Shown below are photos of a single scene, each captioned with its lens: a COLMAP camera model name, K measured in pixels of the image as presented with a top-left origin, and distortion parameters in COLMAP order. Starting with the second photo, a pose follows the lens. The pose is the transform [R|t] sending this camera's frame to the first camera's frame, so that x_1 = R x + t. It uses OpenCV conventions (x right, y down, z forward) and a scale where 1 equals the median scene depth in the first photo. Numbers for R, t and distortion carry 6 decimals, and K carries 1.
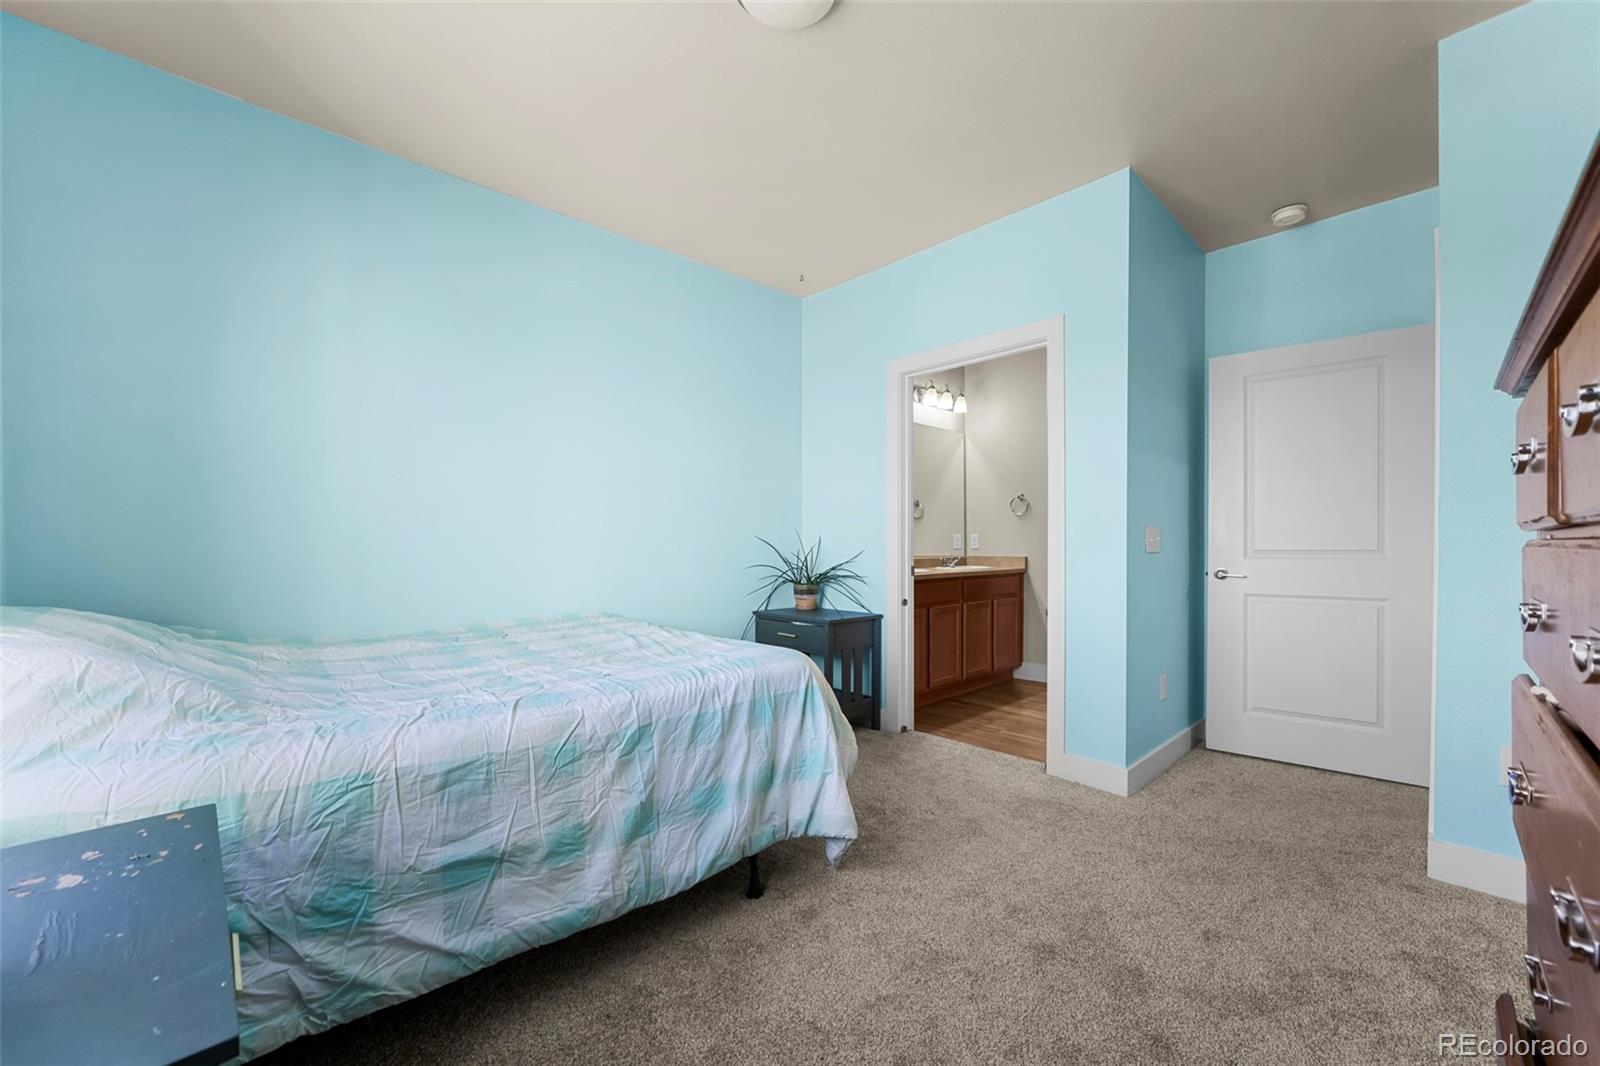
lens RADIAL K [[632.2, 0, 807.3], [0, 632.2, 540.8], [0, 0, 1]] dist [-0.026630, 0.016284]
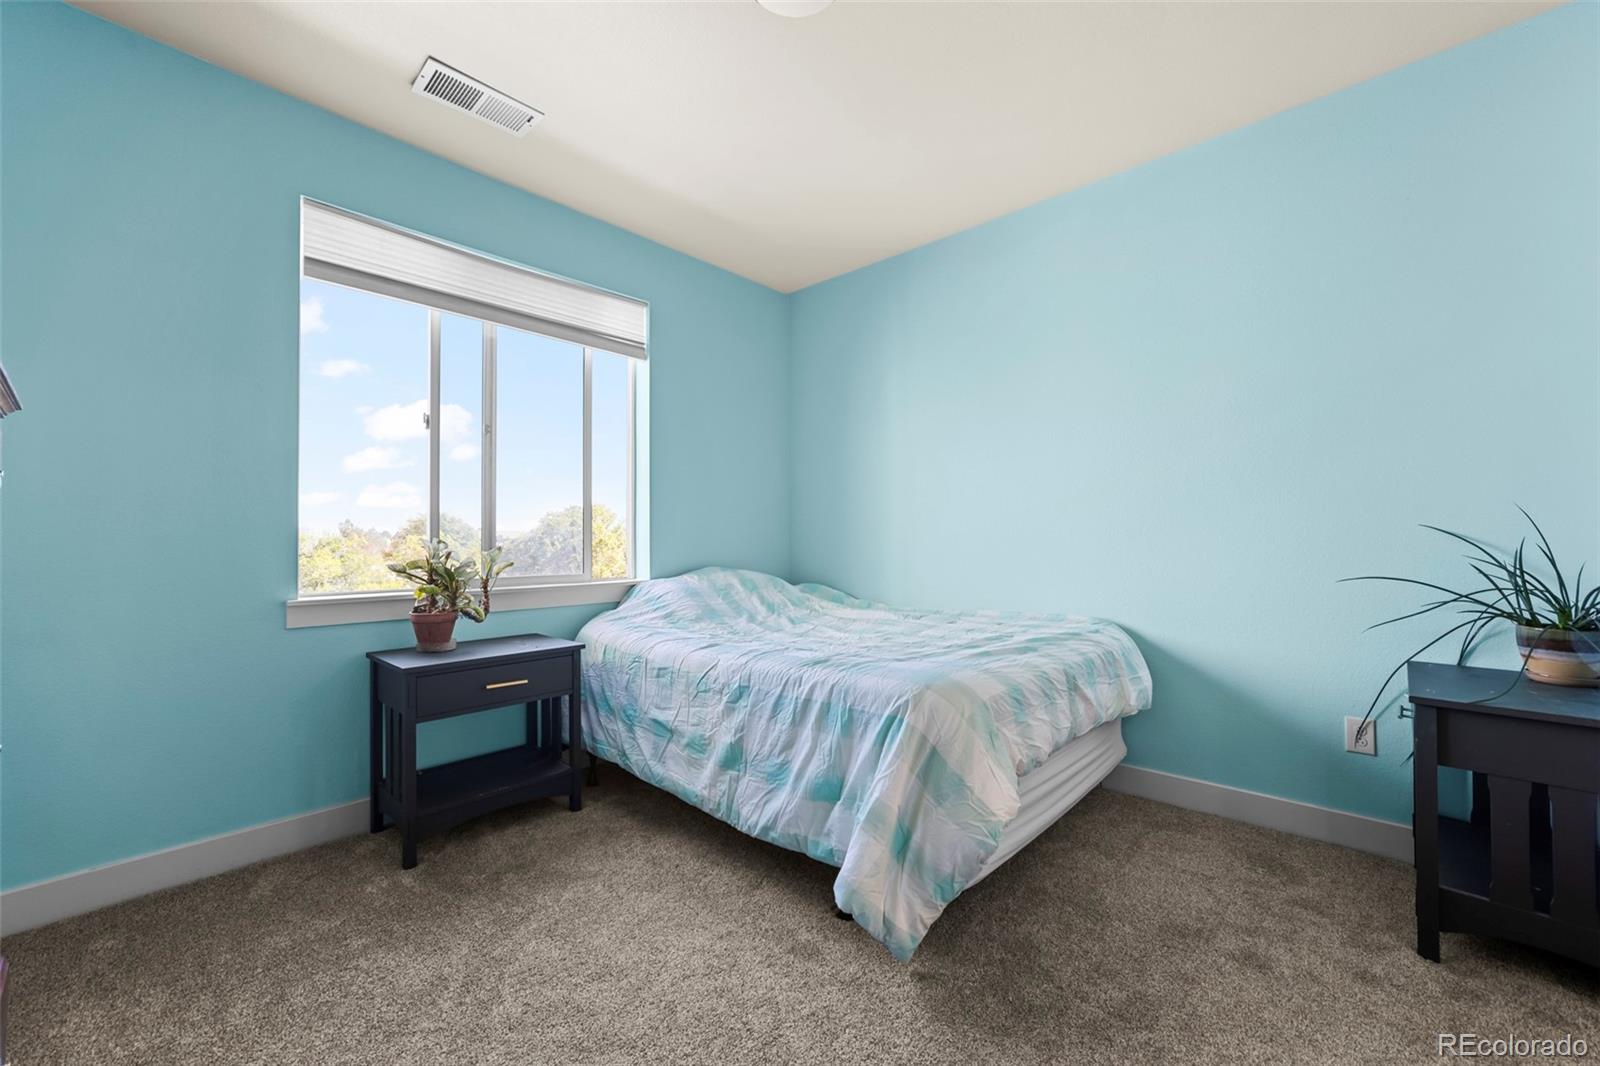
lens RADIAL K [[632.2, 0, 807.3], [0, 632.2, 540.8], [0, 0, 1]] dist [-0.026630, 0.016284]
pose [[0.069617, -0.002849, -0.997570, 1.046308], [0.005816, 0.999980, -0.002450, 0.010263], [0.997557, -0.005631, 0.069632, 1.090883]]
